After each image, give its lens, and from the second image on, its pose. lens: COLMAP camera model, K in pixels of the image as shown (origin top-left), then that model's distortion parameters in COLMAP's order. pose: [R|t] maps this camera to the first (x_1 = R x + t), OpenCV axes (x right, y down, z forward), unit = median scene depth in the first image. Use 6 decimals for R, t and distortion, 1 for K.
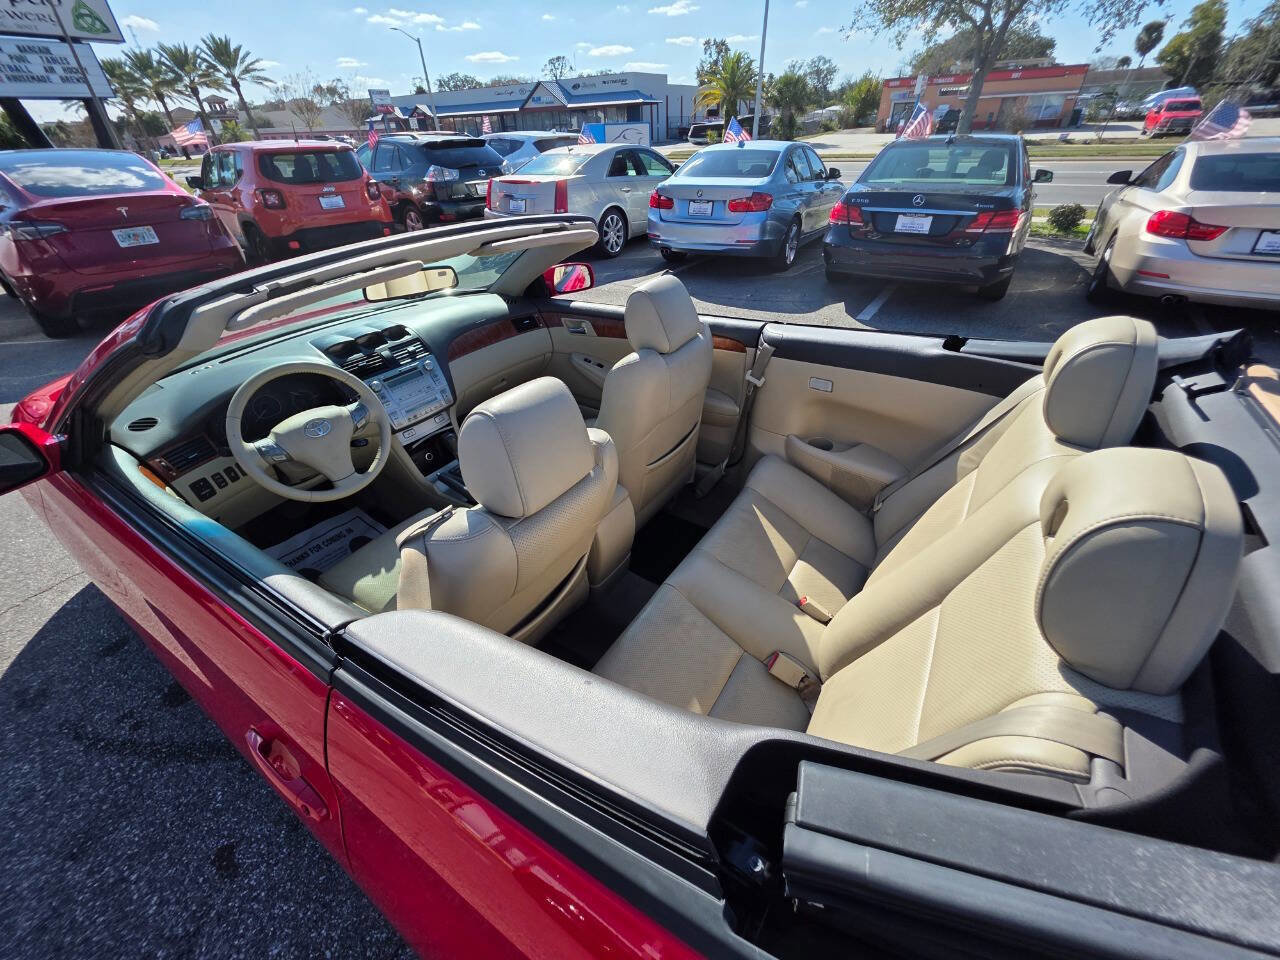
lens RADIAL K [[507.1, 0, 641.7], [0, 507.1, 475.3], [0, 0, 1]] dist [0.000506, -0.000014]
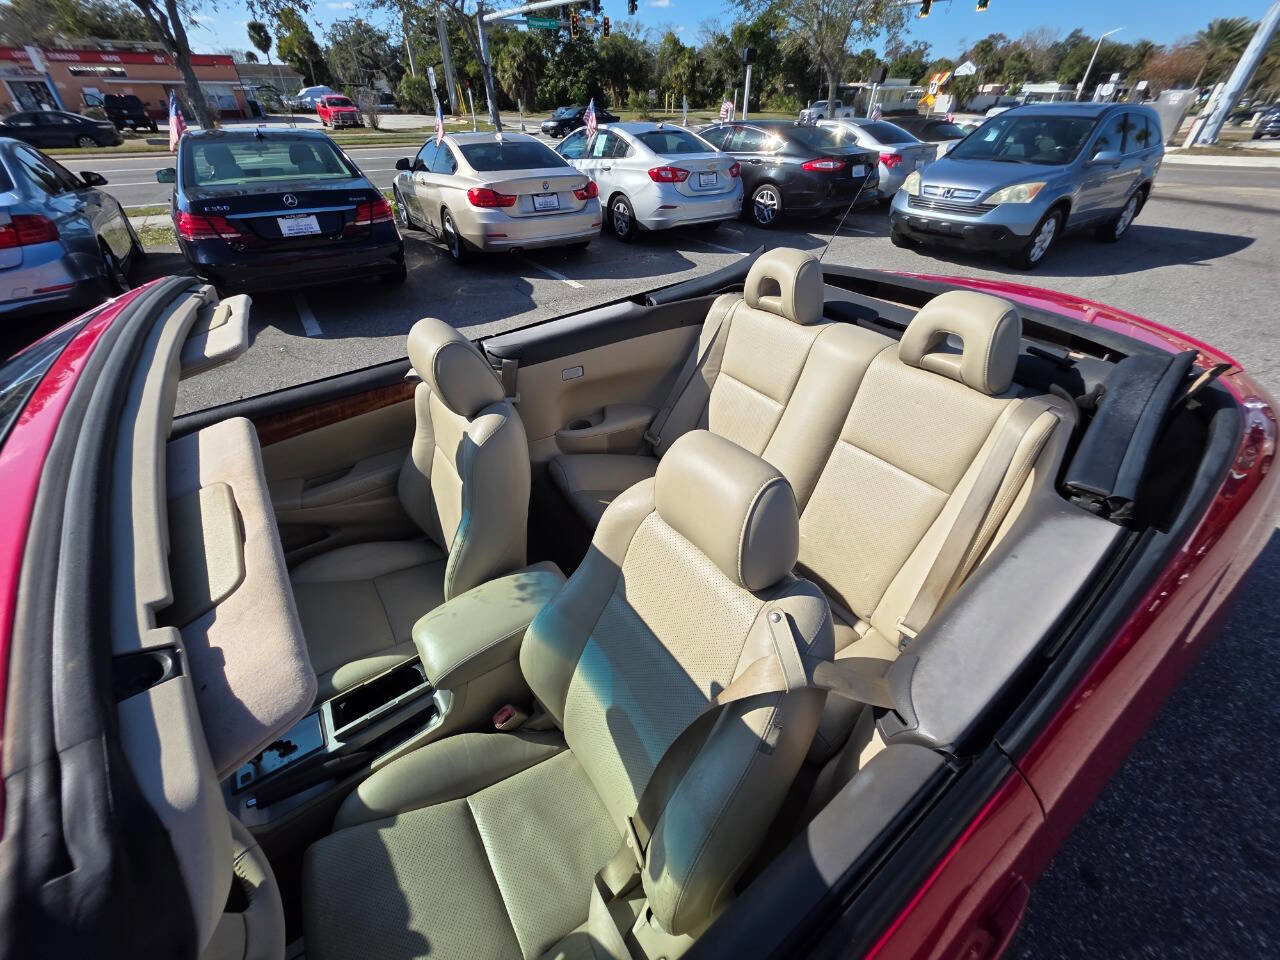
lens RADIAL K [[511.6, 0, 636.4], [0, 511.6, 475.9], [0, 0, 1]] dist [-0.000738, 0.001121]
pose [[0.387309, -0.516712, 0.763545, -0.176110], [0.509346, 0.810245, 0.289948, -0.083192], [-0.768478, 0.276609, 0.577000, 0.114850]]
